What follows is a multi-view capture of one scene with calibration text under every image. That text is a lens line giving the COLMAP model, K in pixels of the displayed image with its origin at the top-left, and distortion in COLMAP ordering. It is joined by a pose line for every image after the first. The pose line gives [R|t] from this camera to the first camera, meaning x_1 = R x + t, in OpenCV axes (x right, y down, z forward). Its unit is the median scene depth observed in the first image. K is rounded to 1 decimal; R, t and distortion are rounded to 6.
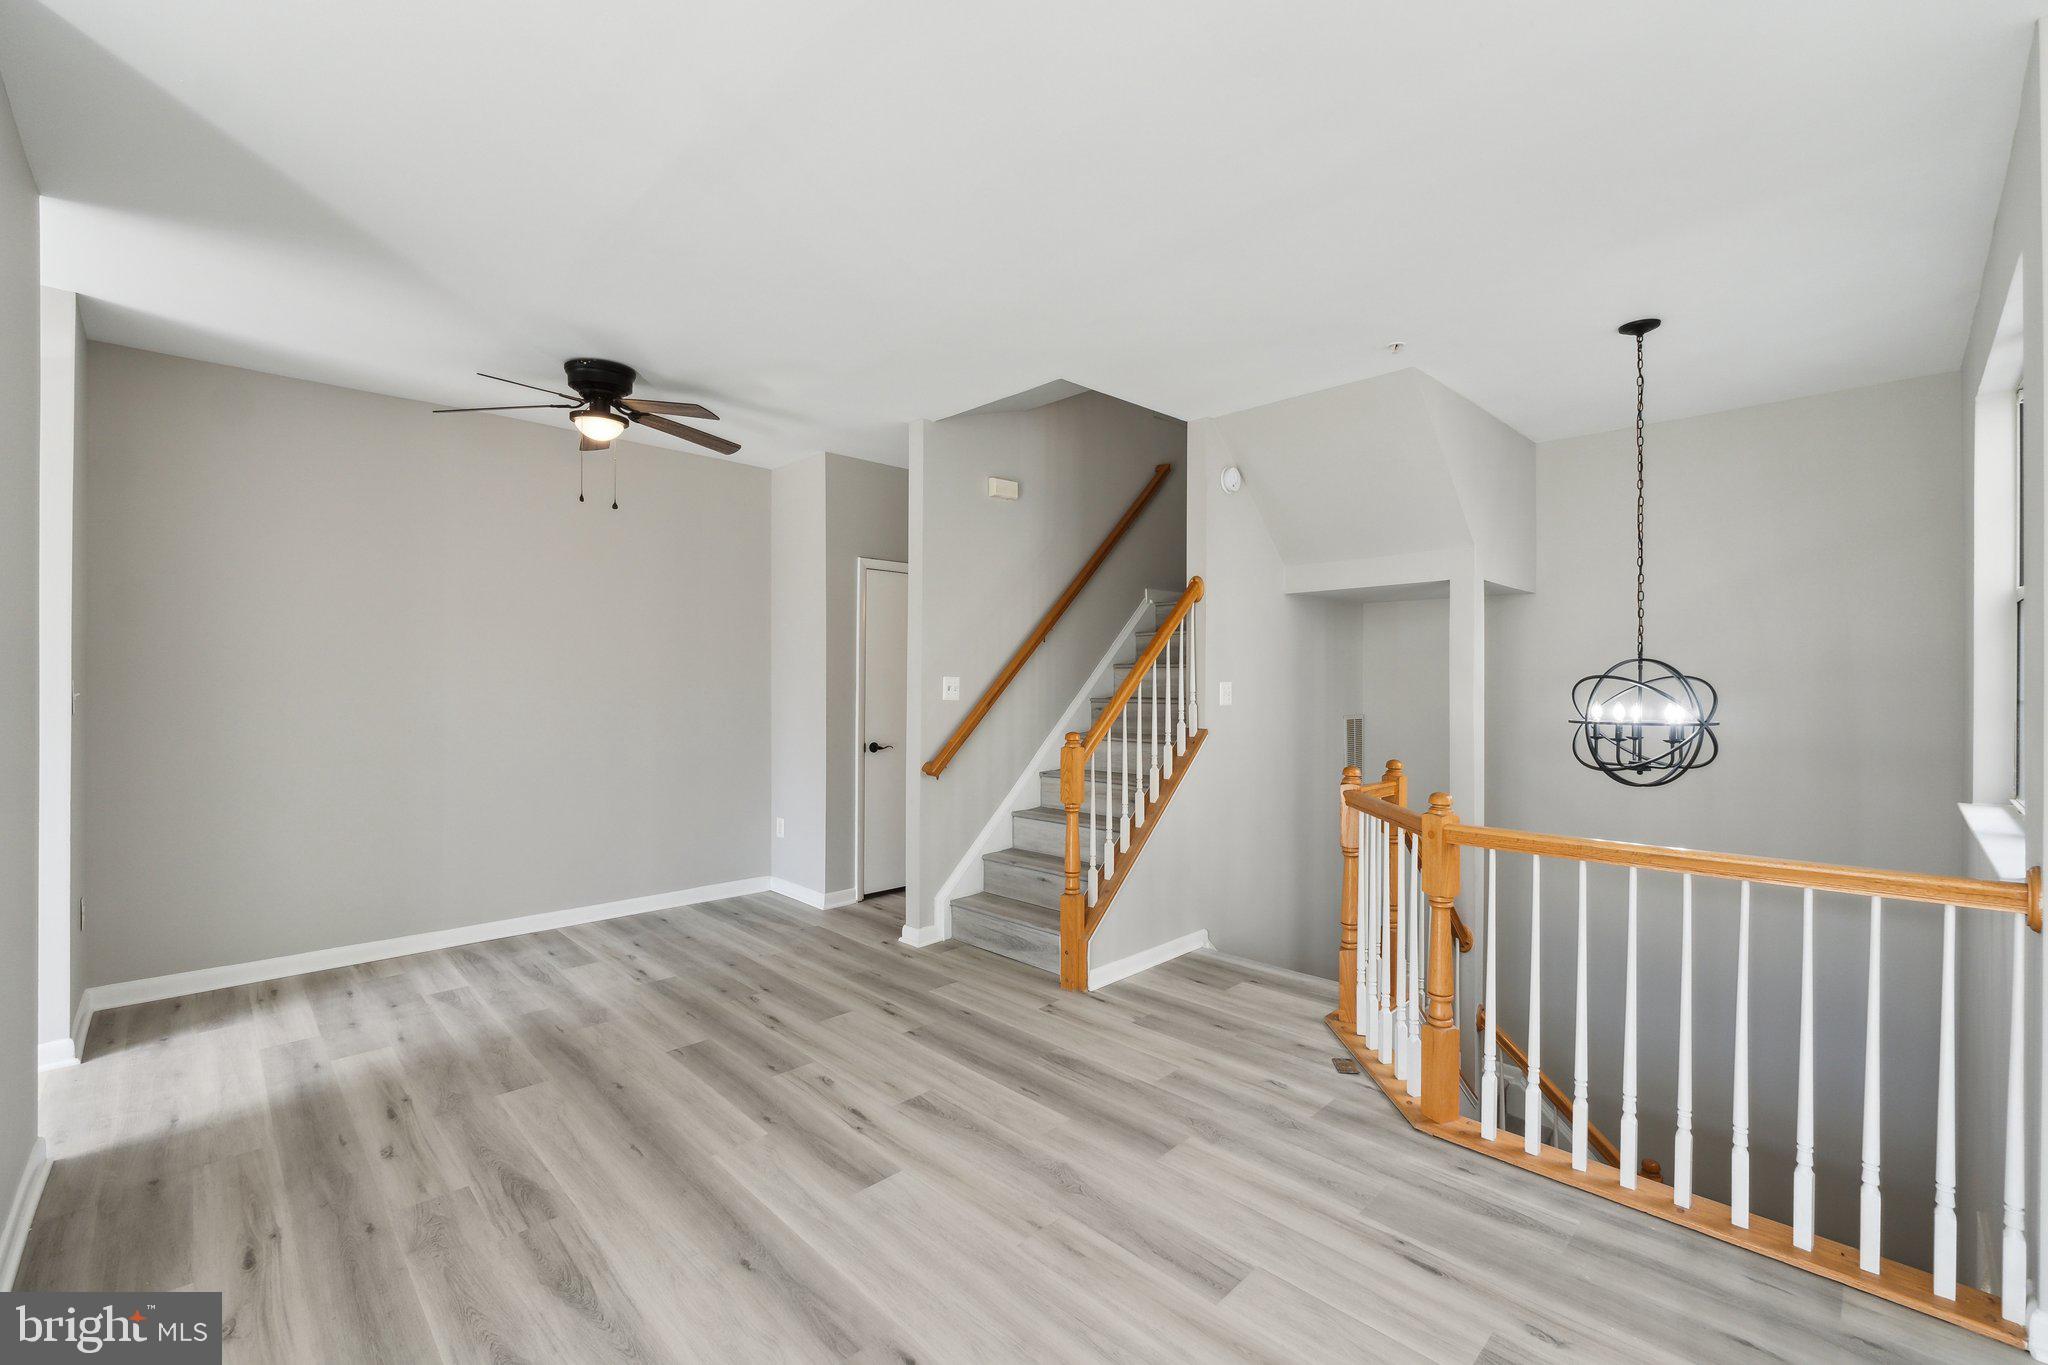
lens RADIAL K [[858.2, 0, 1026.2], [0, 858.2, 680.6], [0, 0, 1]] dist [-0.009247, 0.000027]
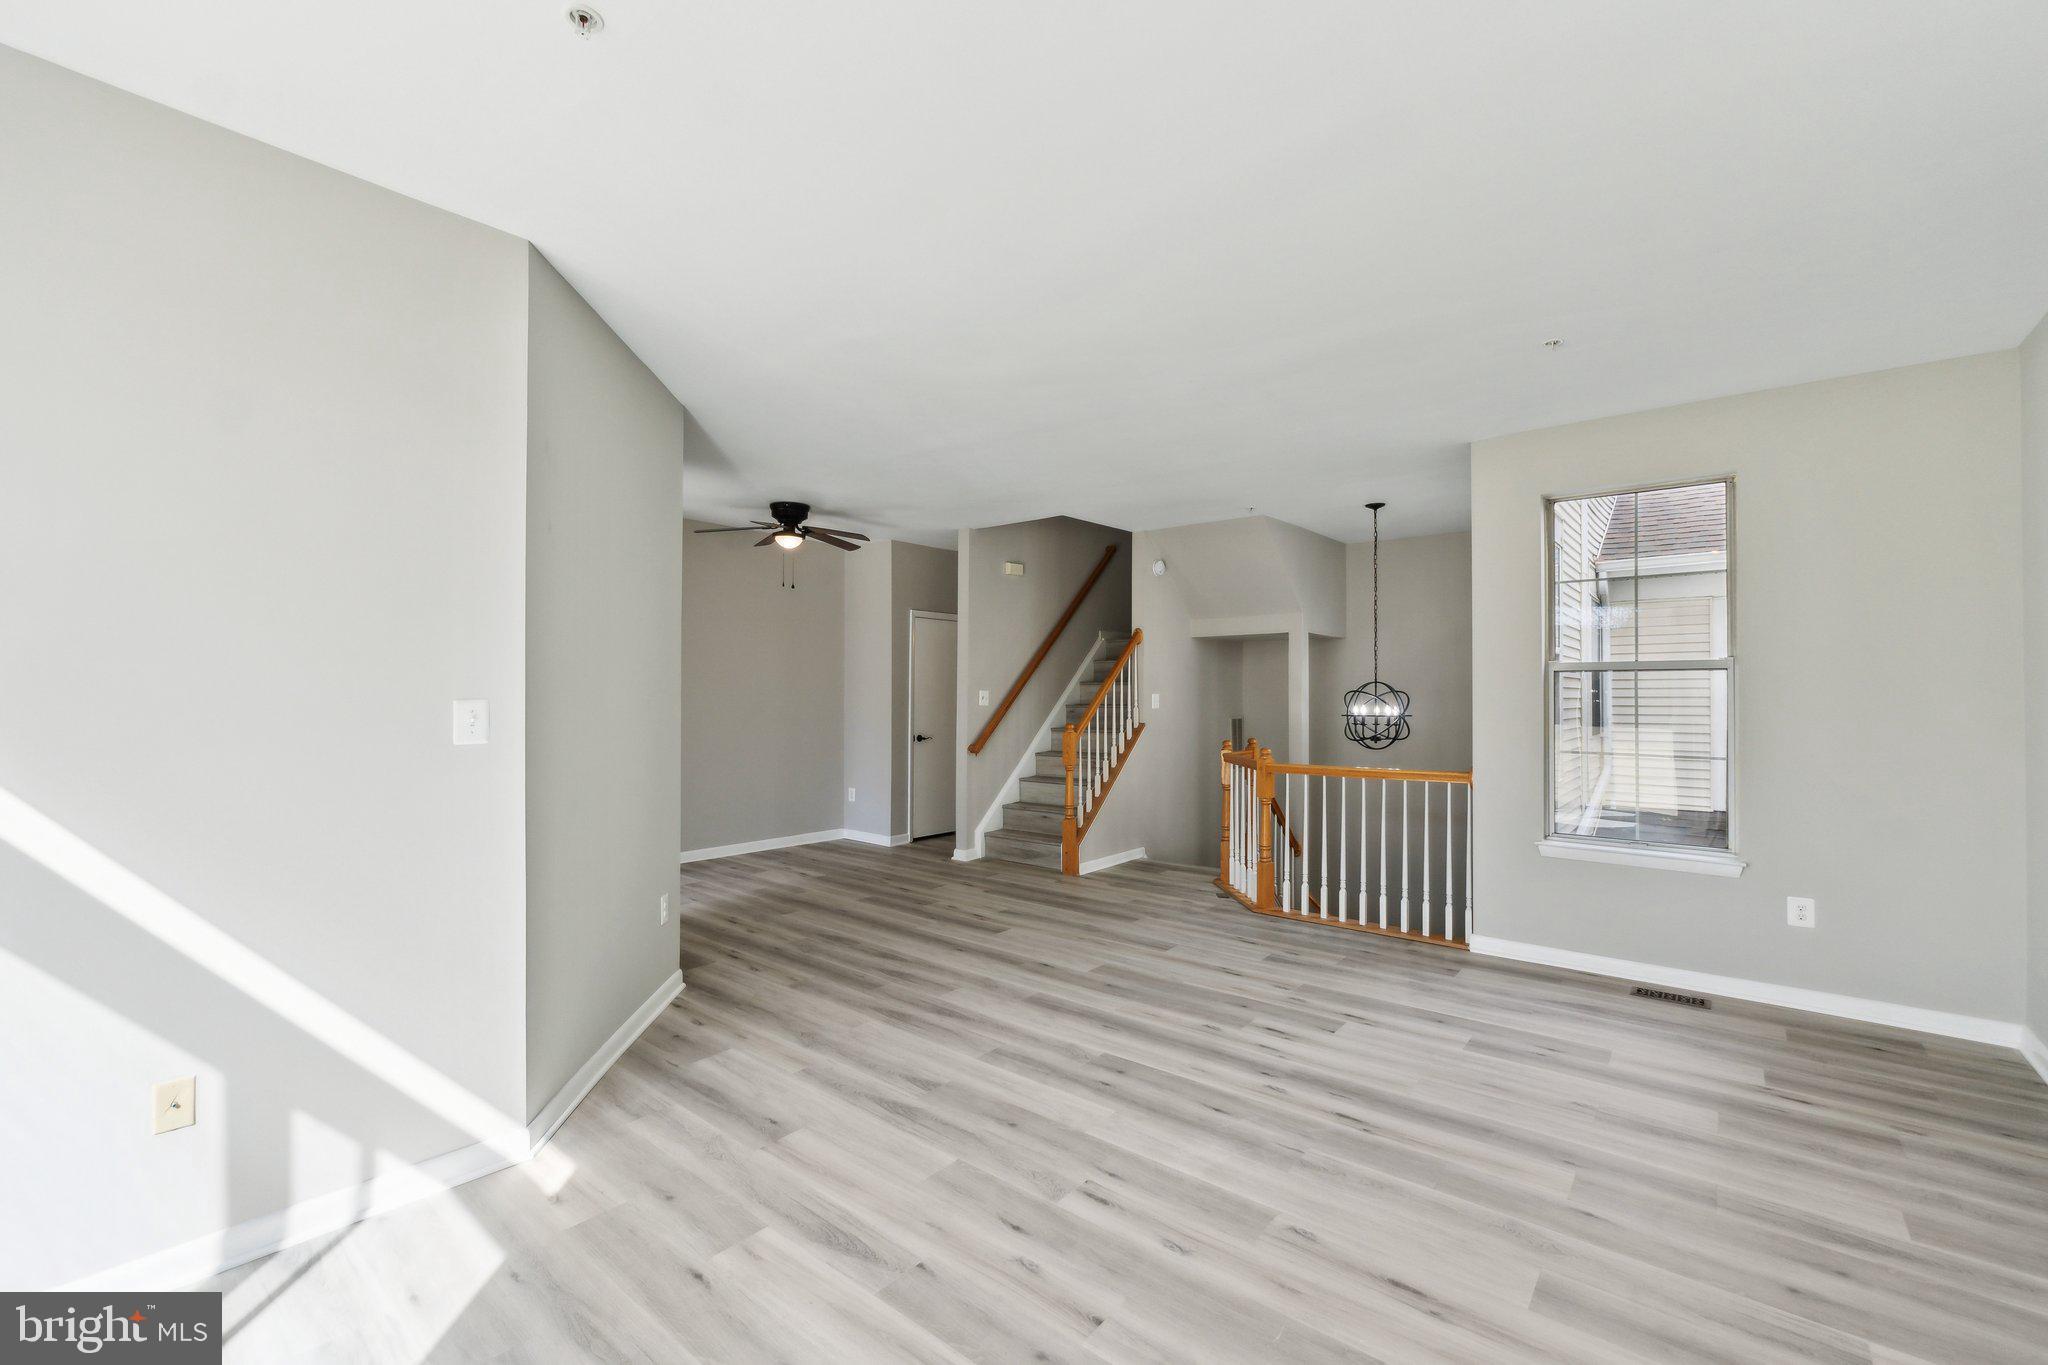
lens RADIAL K [[858.2, 0, 1025.5], [0, 858.2, 687.3], [0, 0, 1]] dist [-0.009247, 0.000027]
pose [[0.994856, 0.001547, 0.101291, -0.220975], [-0.001001, 0.999985, -0.005432, -0.002564], [-0.101298, 0.005303, 0.994842, -0.736246]]
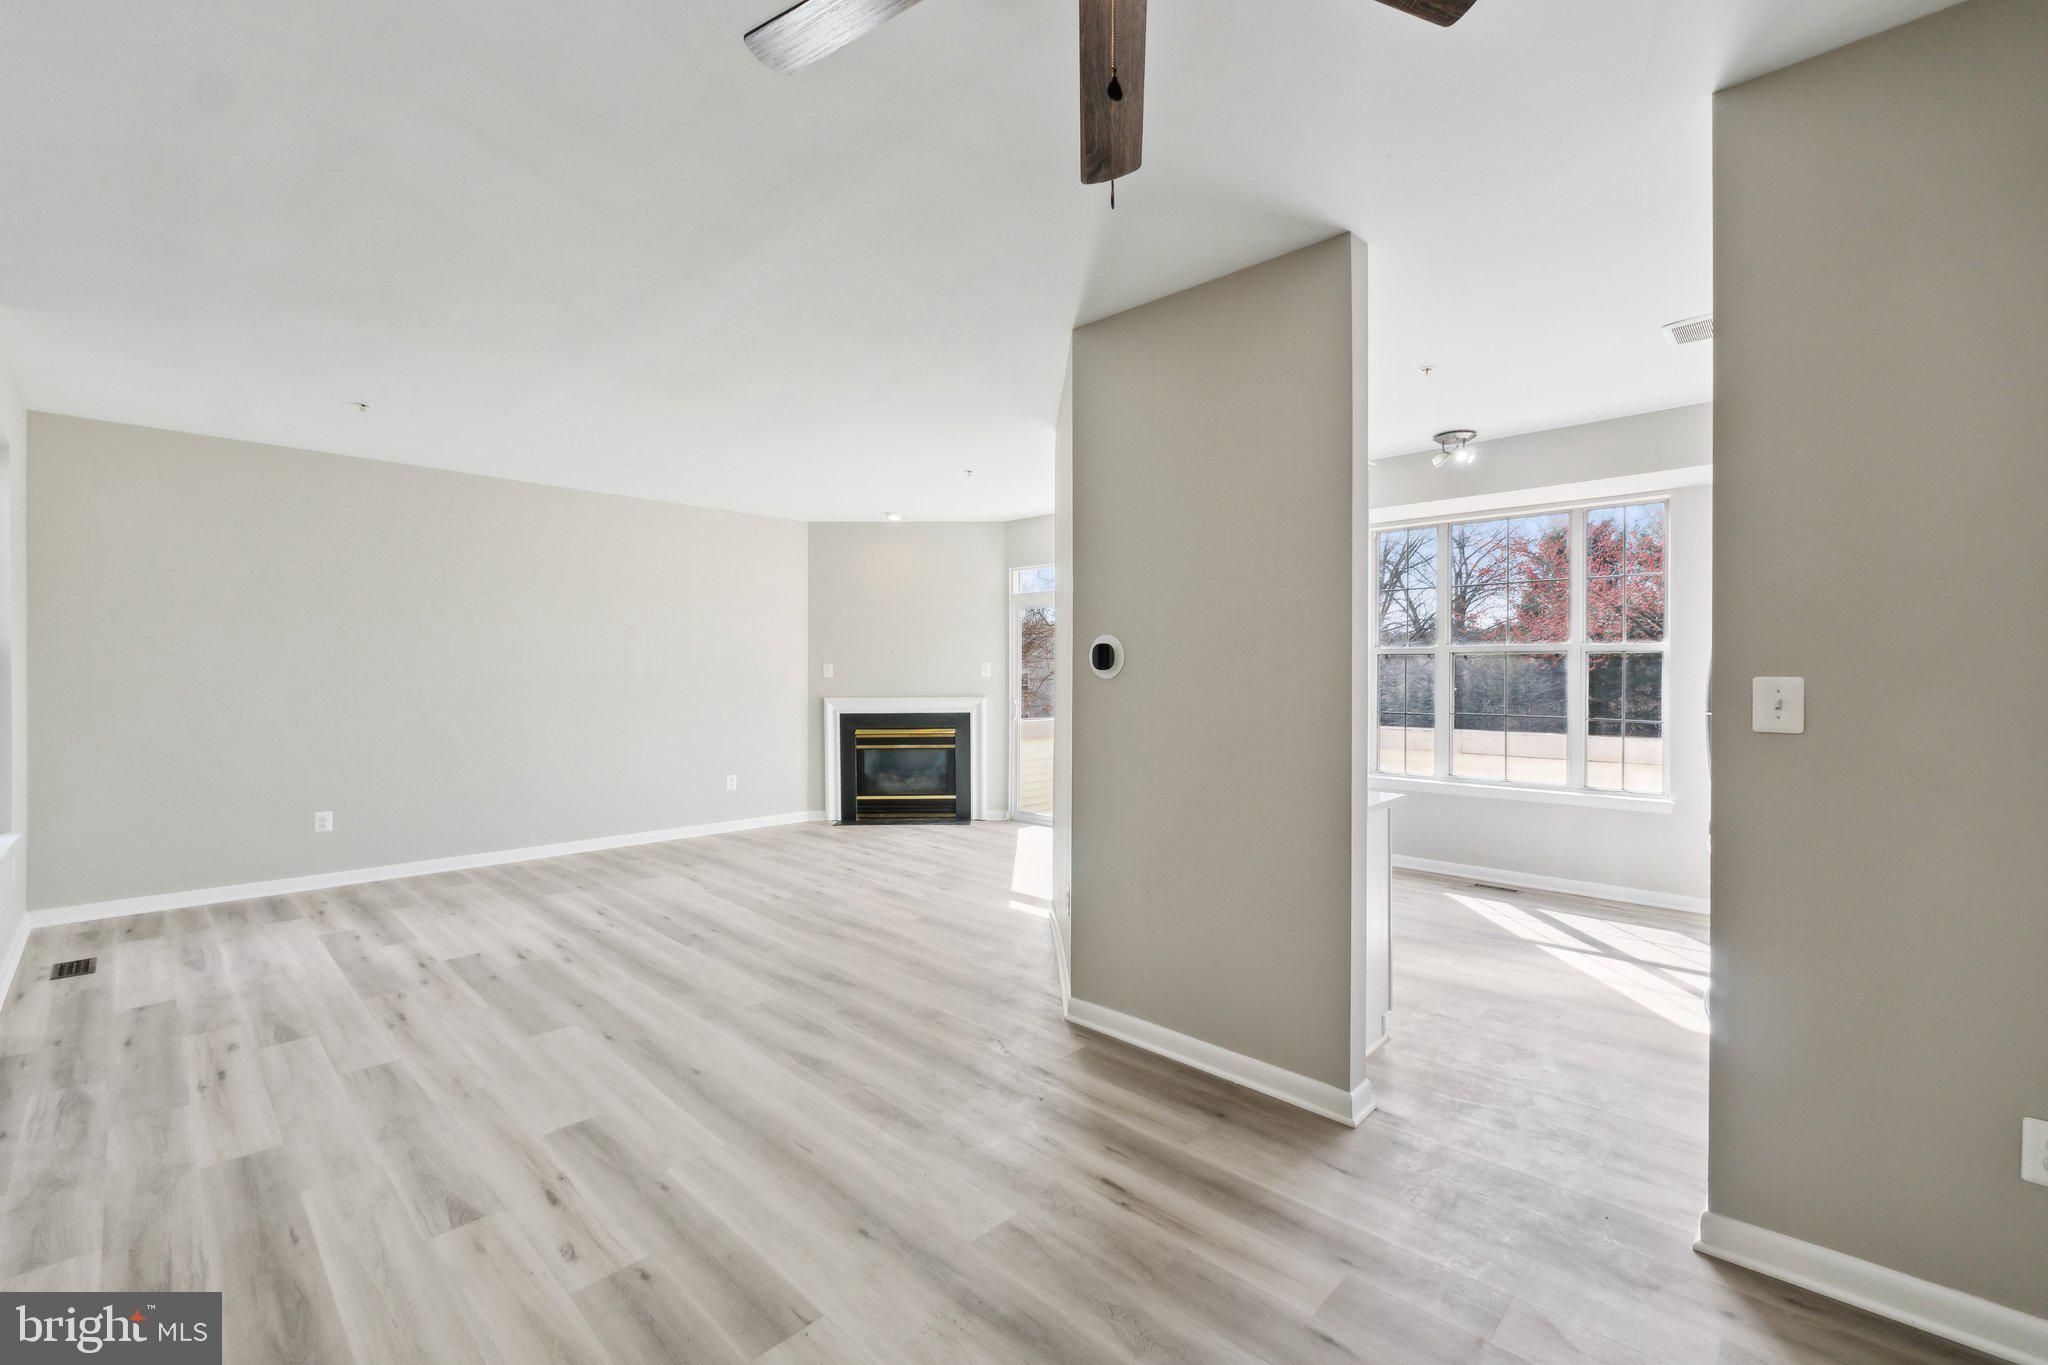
lens RADIAL K [[858.2, 0, 1029.7], [0, 858.2, 669.9], [0, 0, 1]] dist [-0.009247, 0.000027]
pose [[-0.999376, -0.004839, -0.034999, -0.480518], [-0.004908, 0.999986, 0.001884, -0.004525], [0.034989, 0.002054, -0.999386, 1.410612]]
